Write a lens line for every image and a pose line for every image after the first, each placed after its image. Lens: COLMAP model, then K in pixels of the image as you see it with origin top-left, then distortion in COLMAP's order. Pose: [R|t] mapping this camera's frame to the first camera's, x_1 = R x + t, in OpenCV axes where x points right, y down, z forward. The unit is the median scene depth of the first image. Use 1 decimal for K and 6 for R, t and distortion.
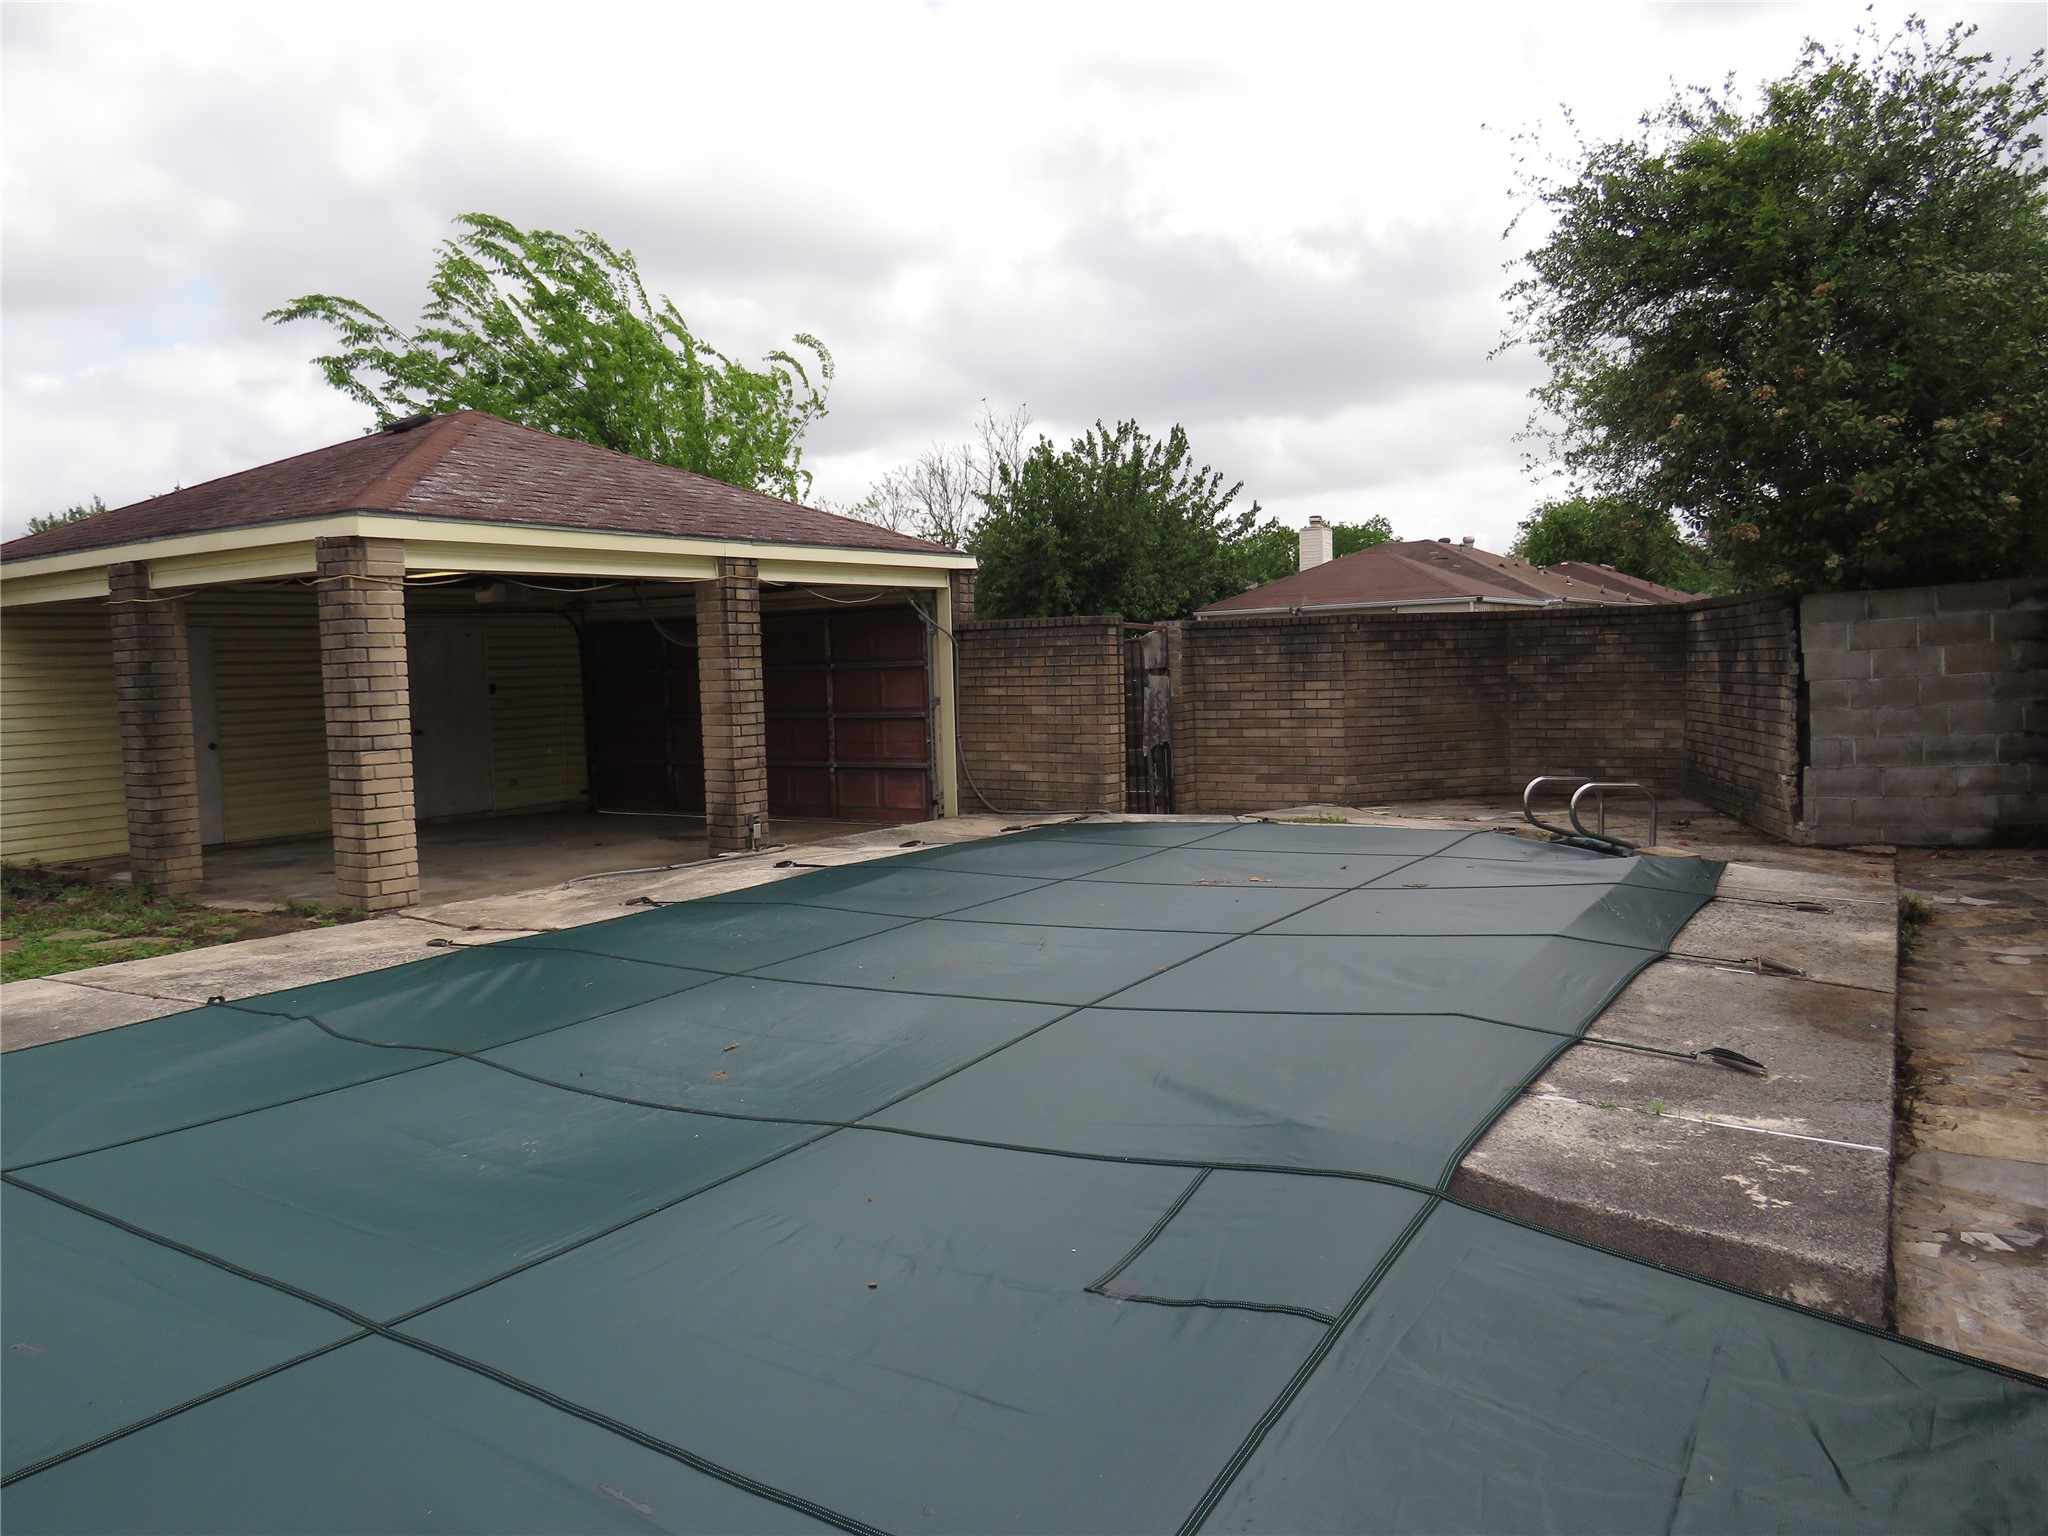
lens RADIAL K [[1462.4, 0, 1017.8], [0, 1462.4, 768.6], [0, 0, 1]] dist [-0.020547, -0.000530]
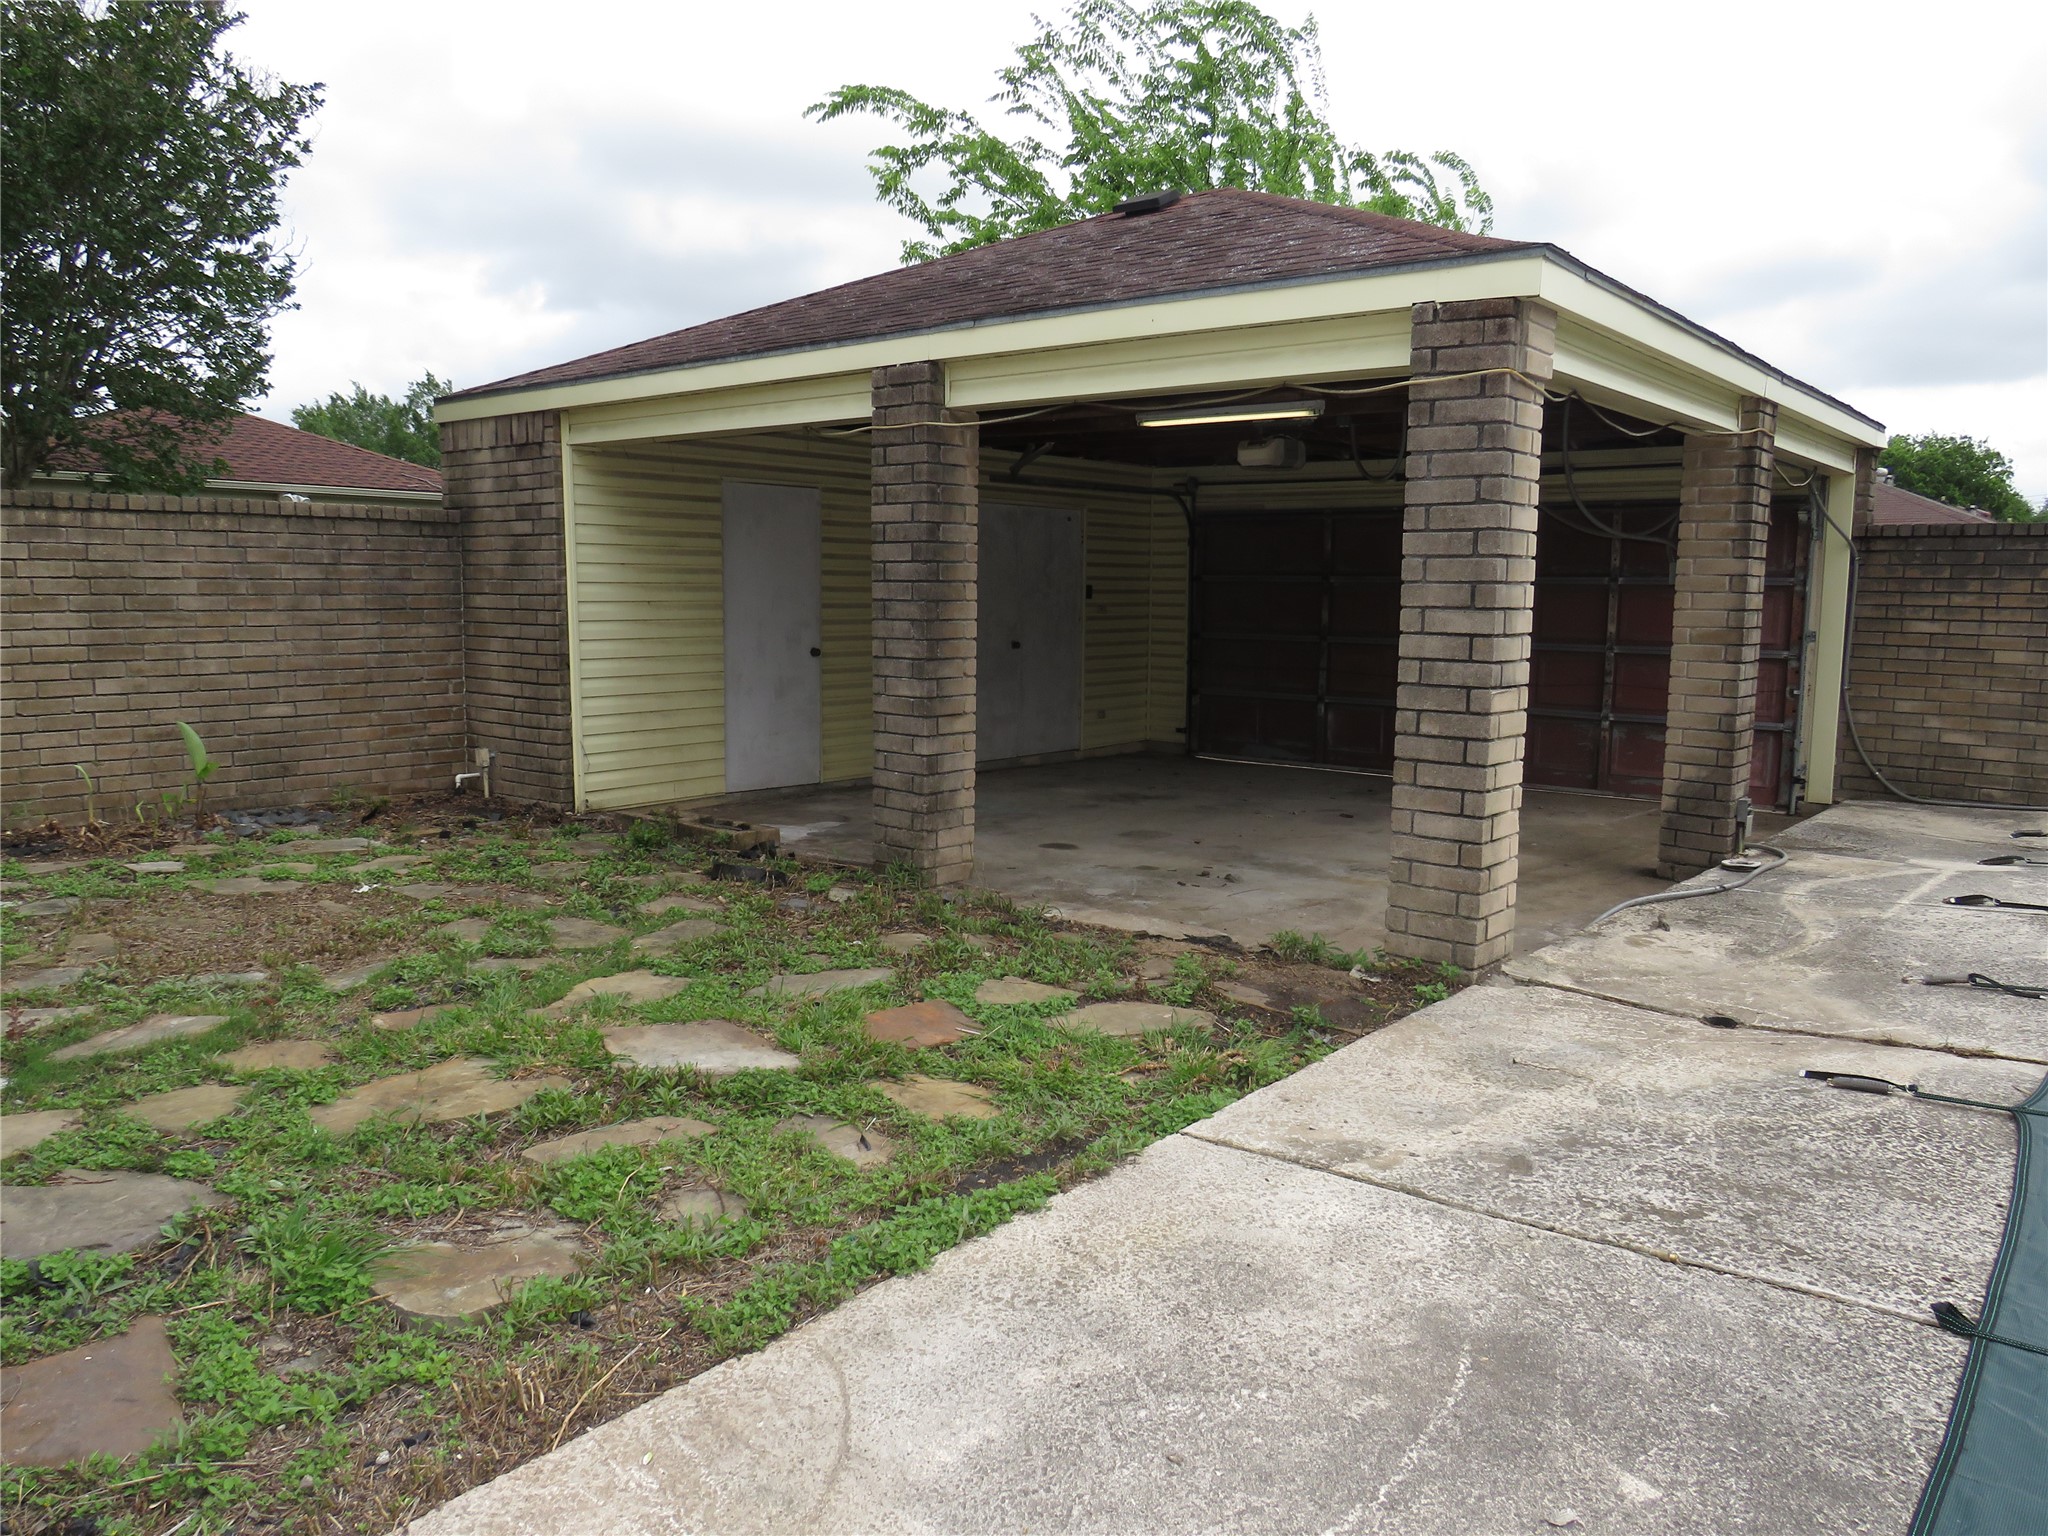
lens RADIAL K [[1462.4, 0, 1031.7], [0, 1462.4, 765.6], [0, 0, 1]] dist [-0.020547, -0.000530]
pose [[0.993530, 0.054565, -0.099604, -0.369788], [-0.049649, 0.997454, 0.051188, -0.001505], [0.102143, -0.045912, 0.993710, 0.274245]]
